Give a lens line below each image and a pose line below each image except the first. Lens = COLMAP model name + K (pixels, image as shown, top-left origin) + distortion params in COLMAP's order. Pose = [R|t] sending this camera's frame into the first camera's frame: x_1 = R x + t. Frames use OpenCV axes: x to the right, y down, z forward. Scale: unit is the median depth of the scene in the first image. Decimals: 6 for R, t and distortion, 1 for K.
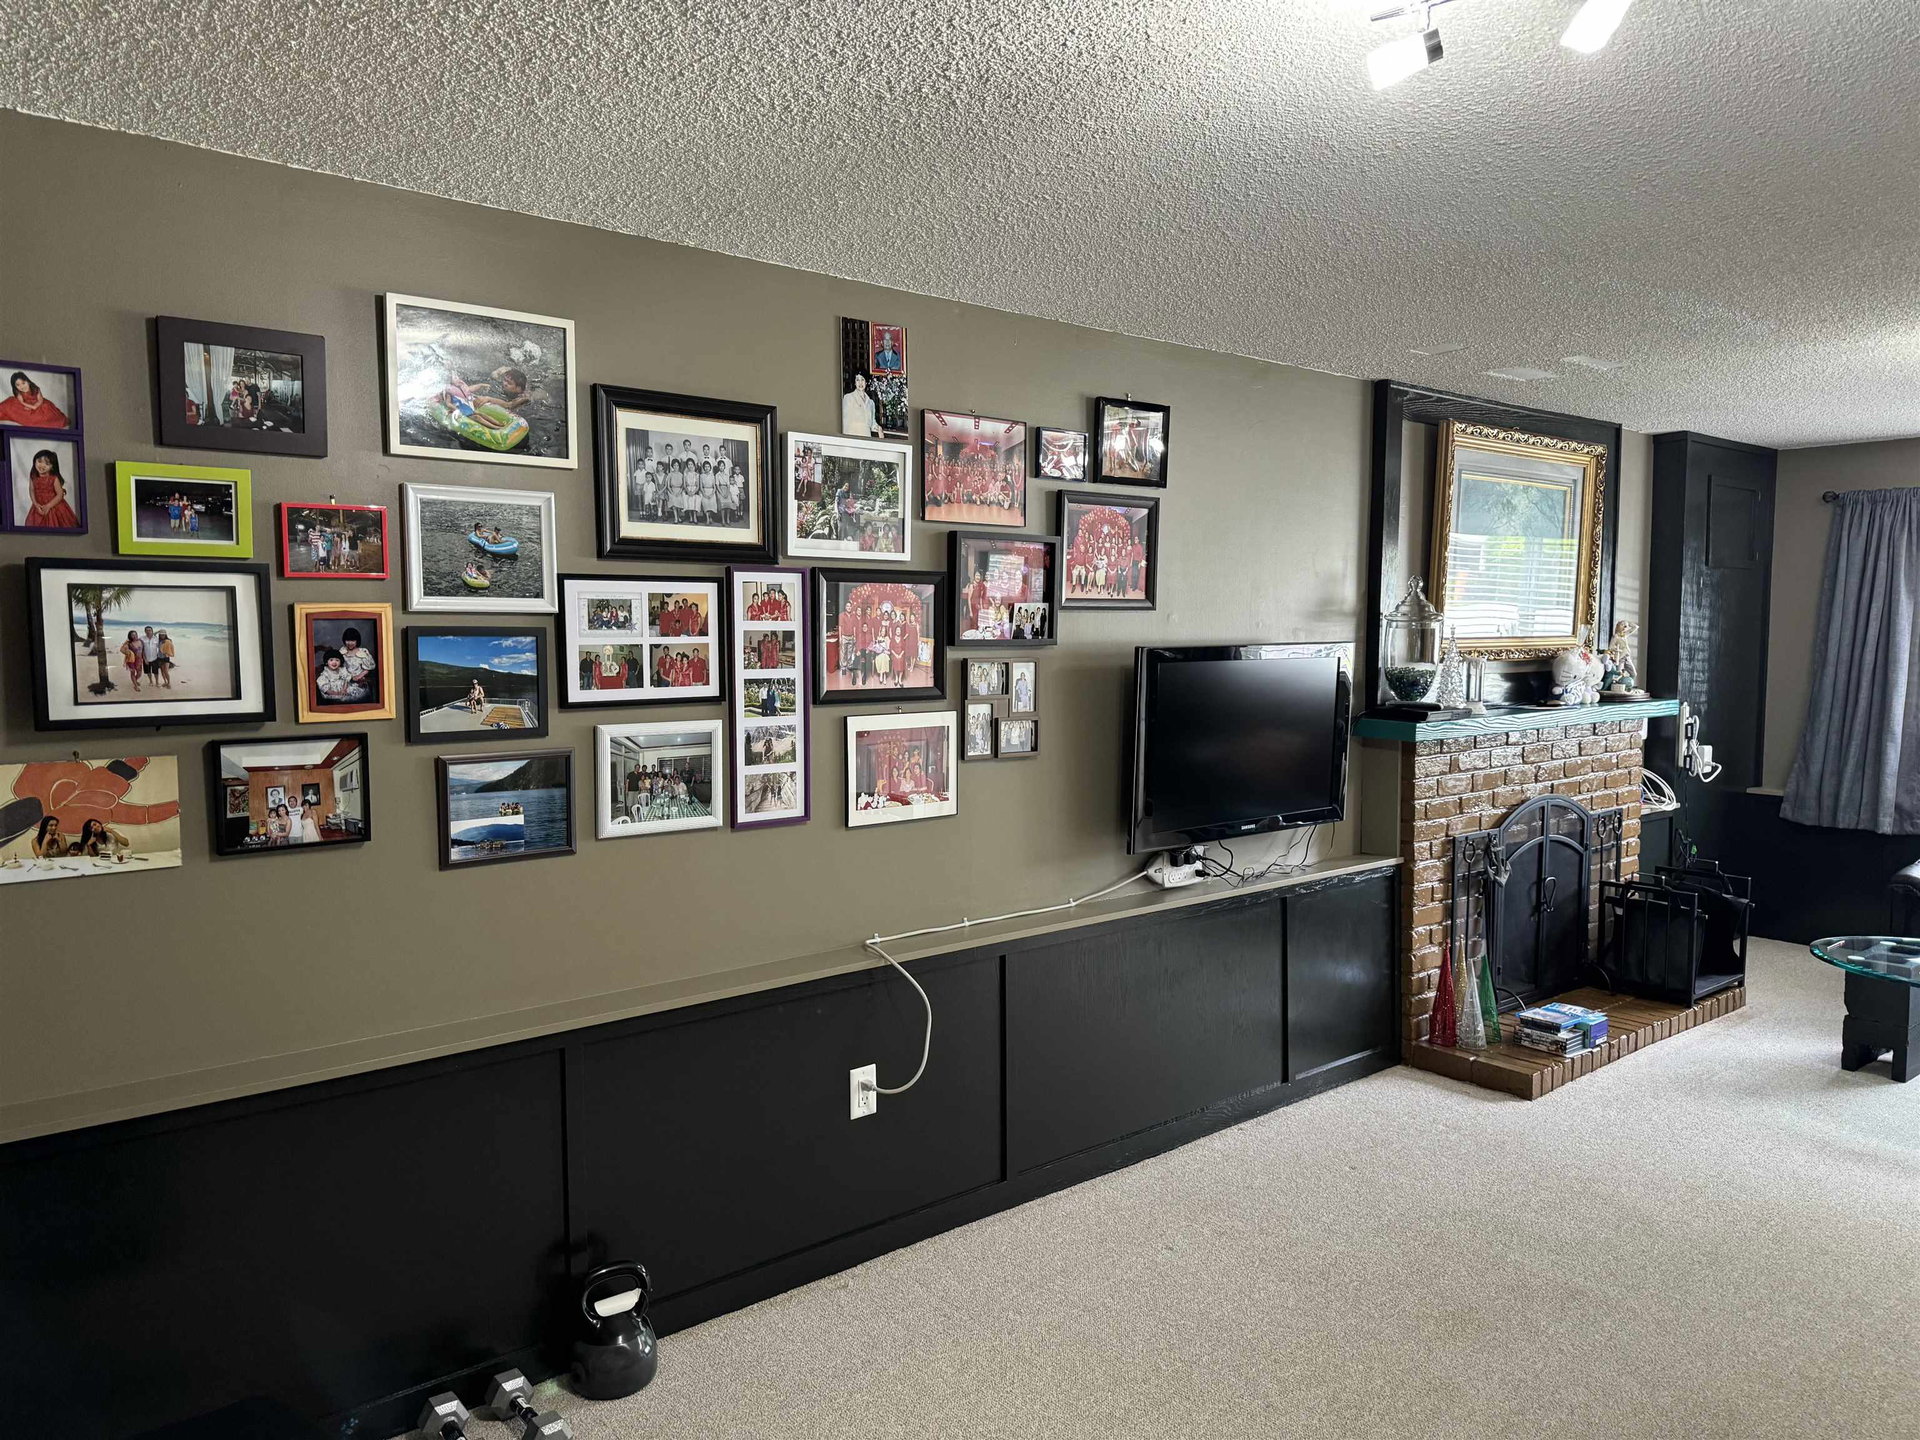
lens RADIAL K [[1351.5, 0, 953.8], [0, 1351.5, 725.8], [0, 0, 1]] dist [0.101481, -0.147467]
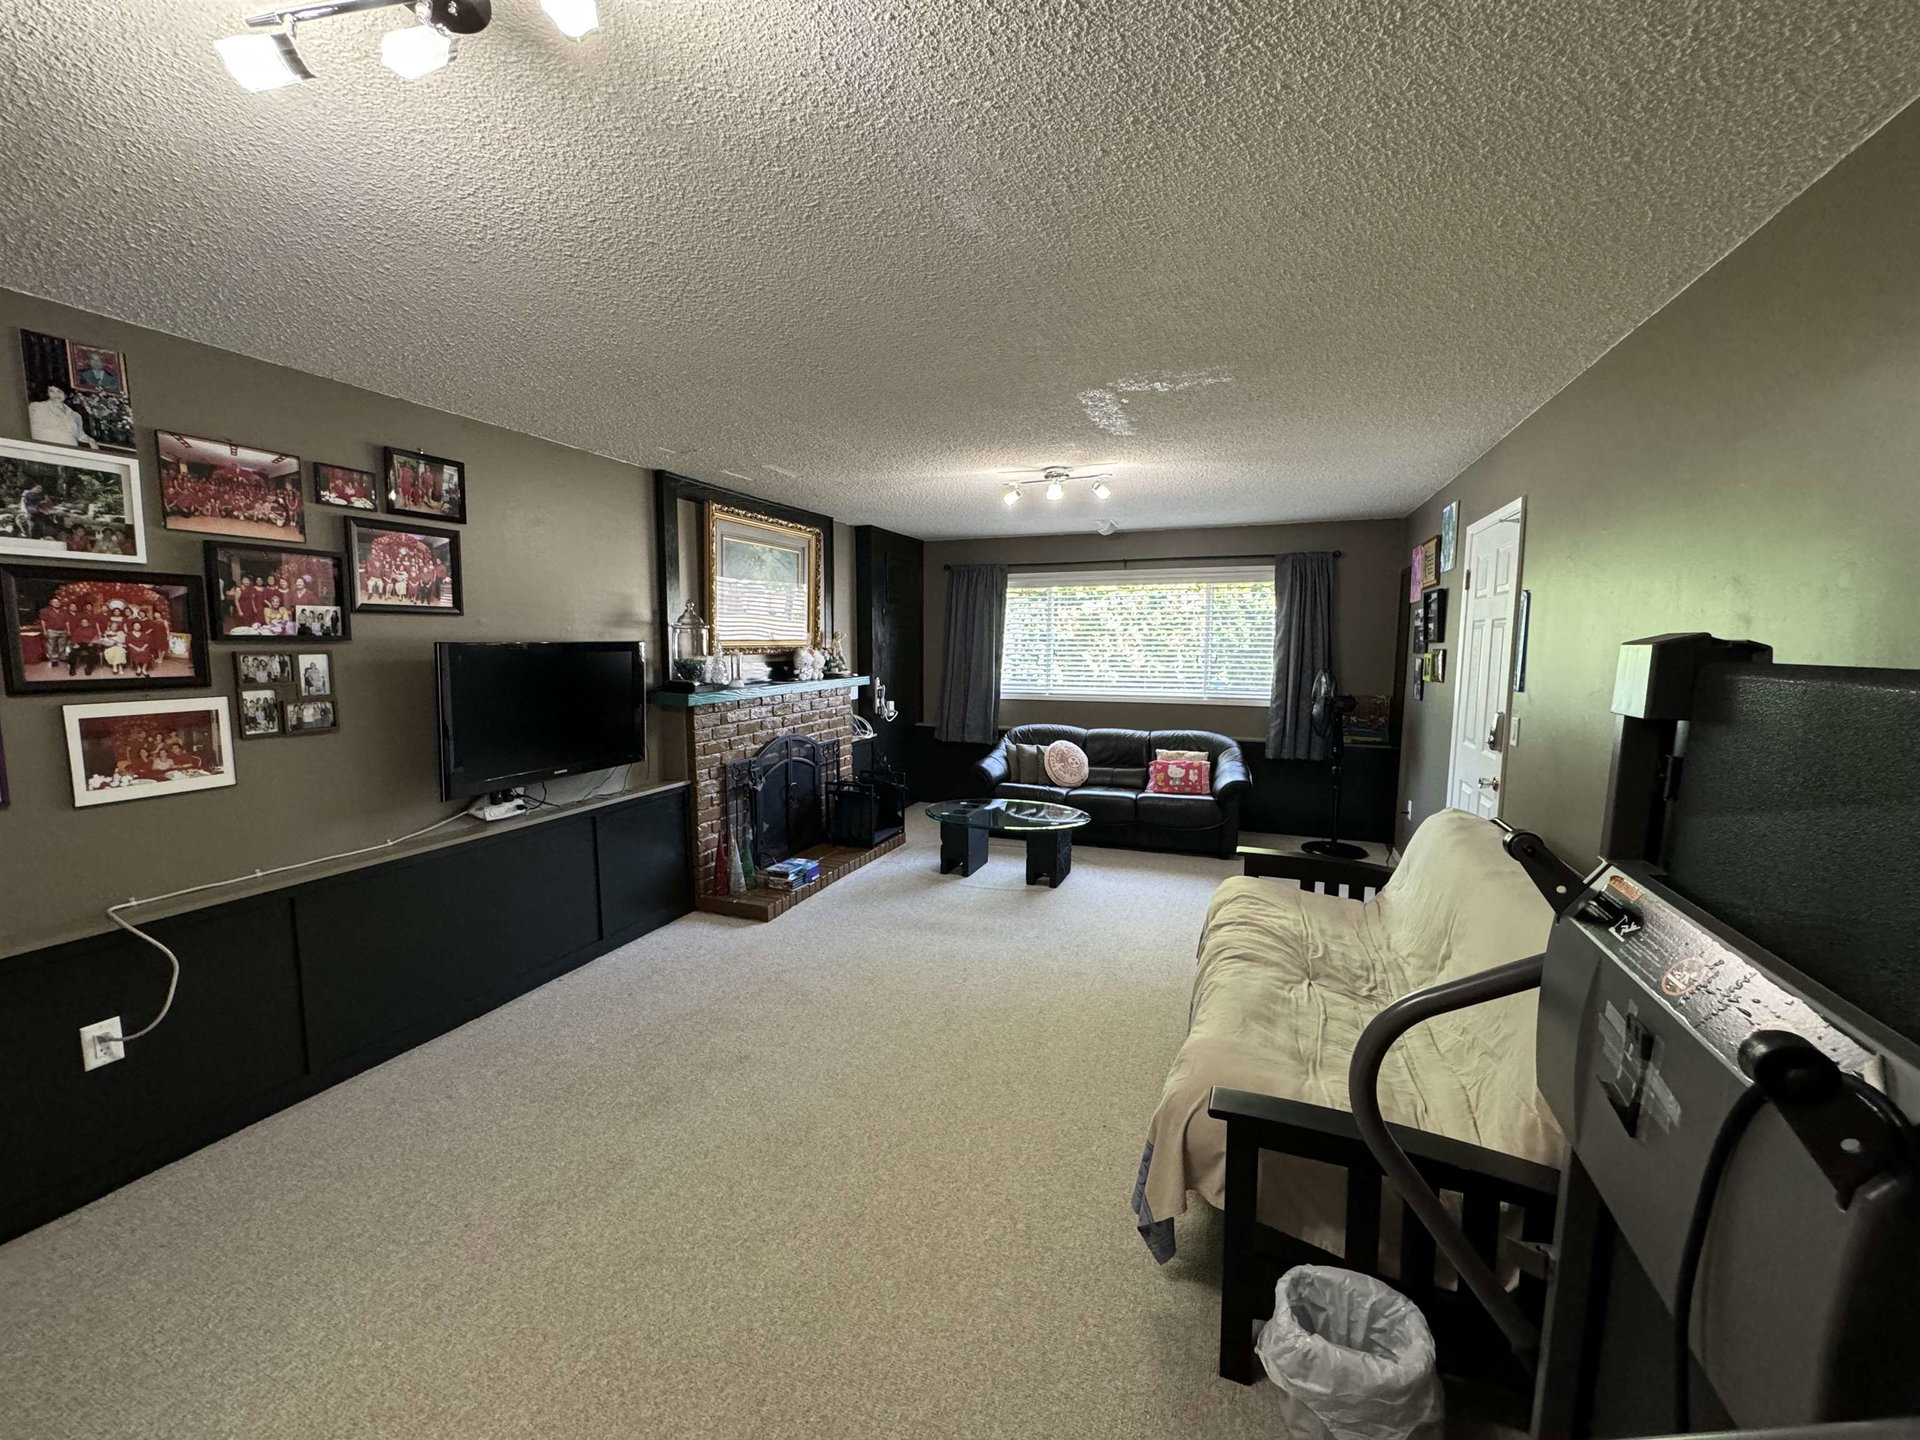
lens RADIAL K [[759.8, 0, 957.6], [0, 759.8, 721.0], [0, 0, 1]] dist [-0.009075, -0.000162]
pose [[0.875739, -0.049256, 0.480266, 0.183978], [0.034212, 0.998612, 0.040034, 0.004488], [-0.481572, -0.018628, 0.876209, 0.095910]]
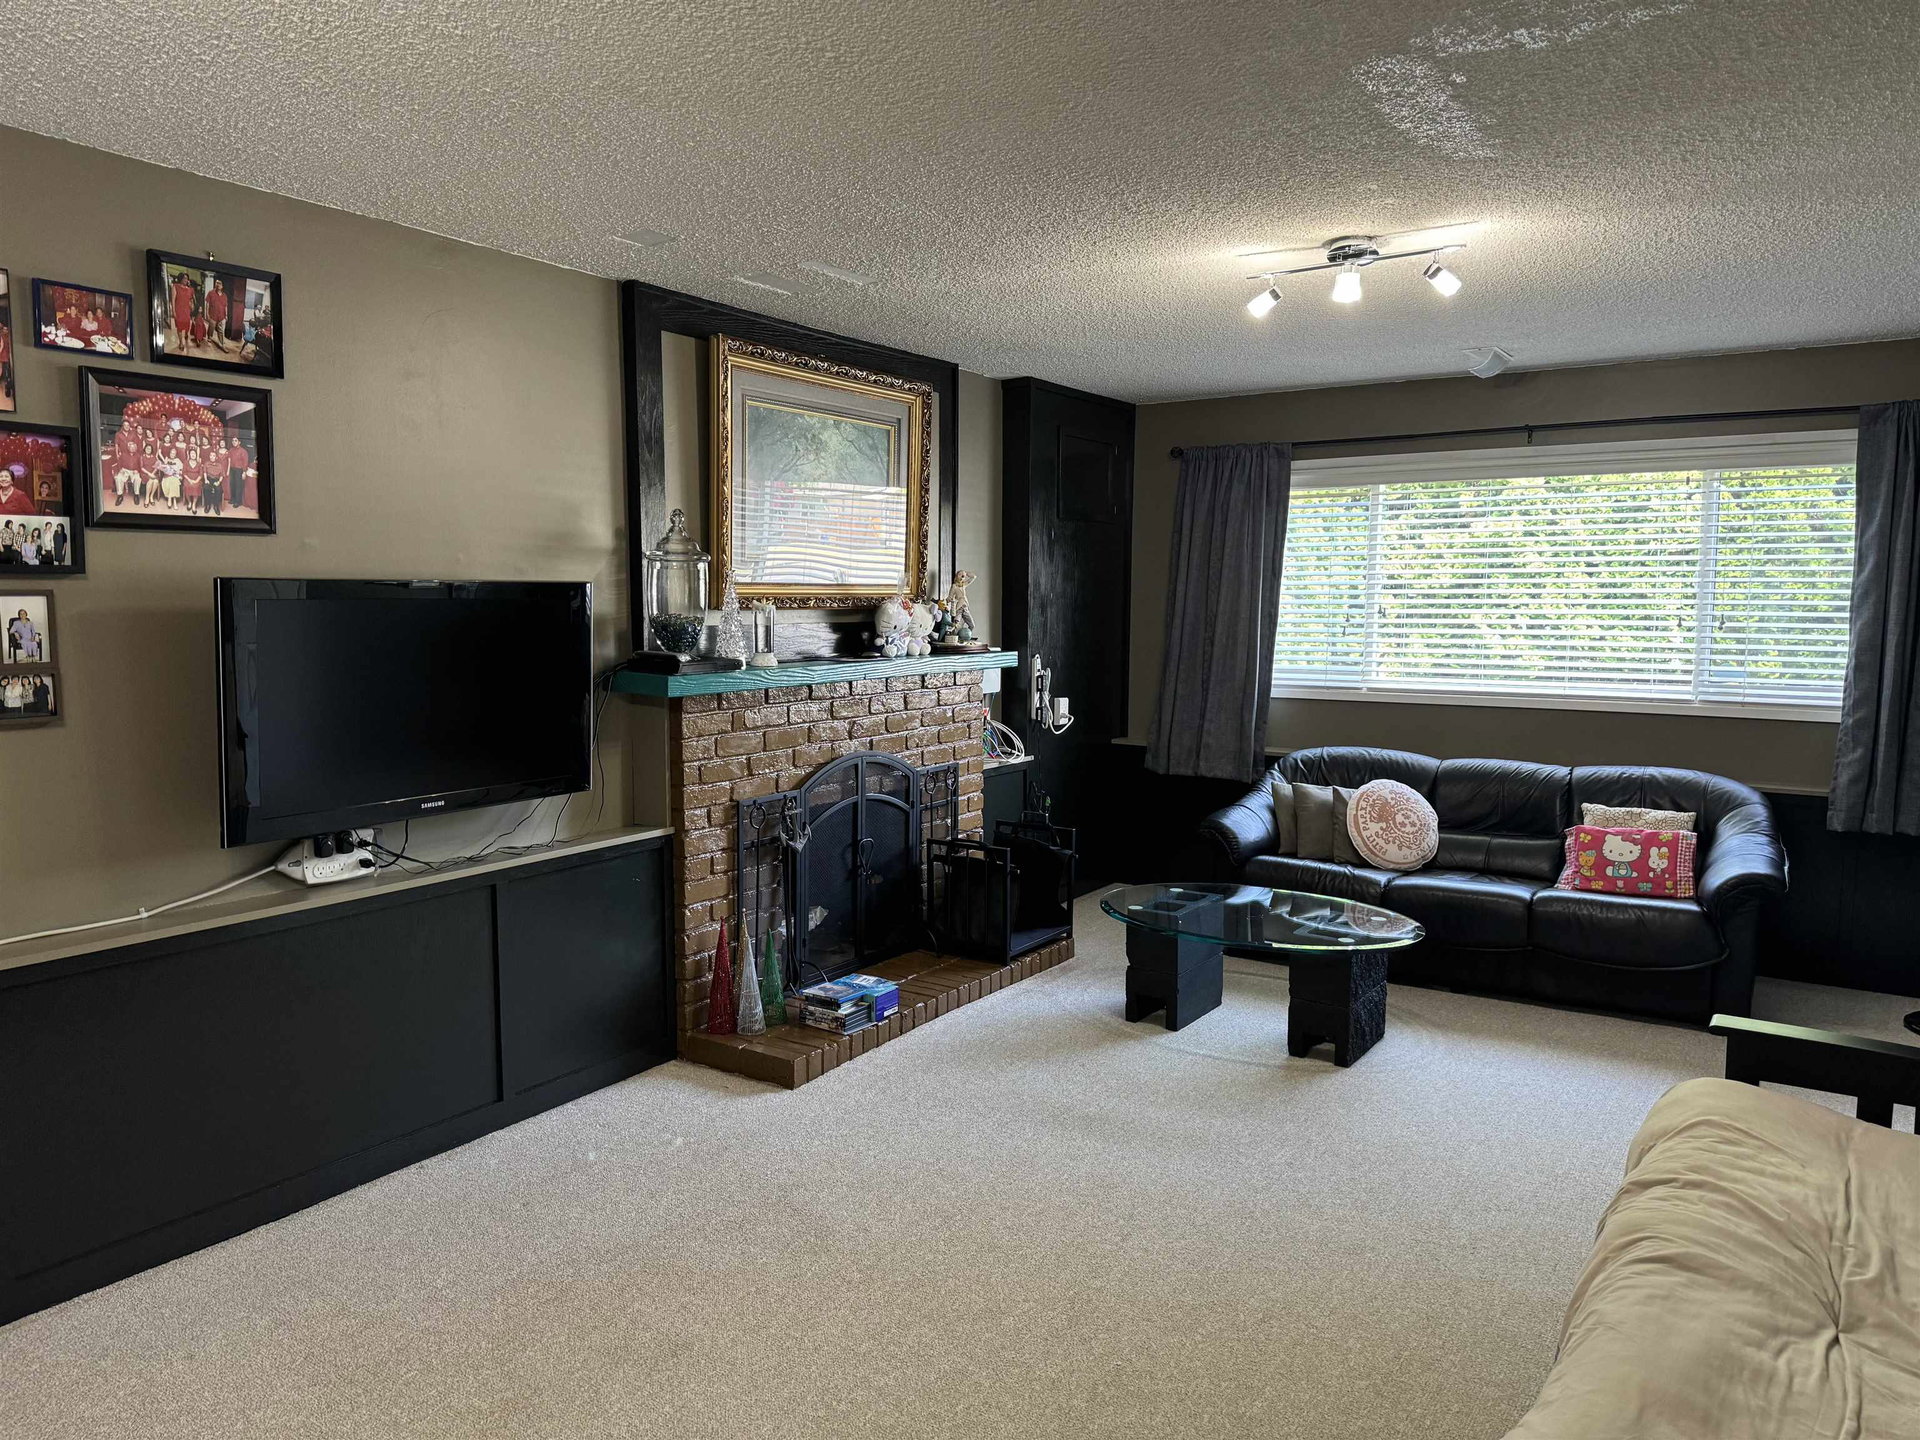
lens RADIAL K [[1328.6, 0, 963.3], [0, 1328.6, 724.2], [0, 0, 1]] dist [0.108786, -0.143548]
pose [[0.958467, -0.023942, 0.284197, 0.264271], [0.017637, 0.999539, 0.024725, 0.010980], [-0.284657, -0.018686, 0.958447, 0.114276]]
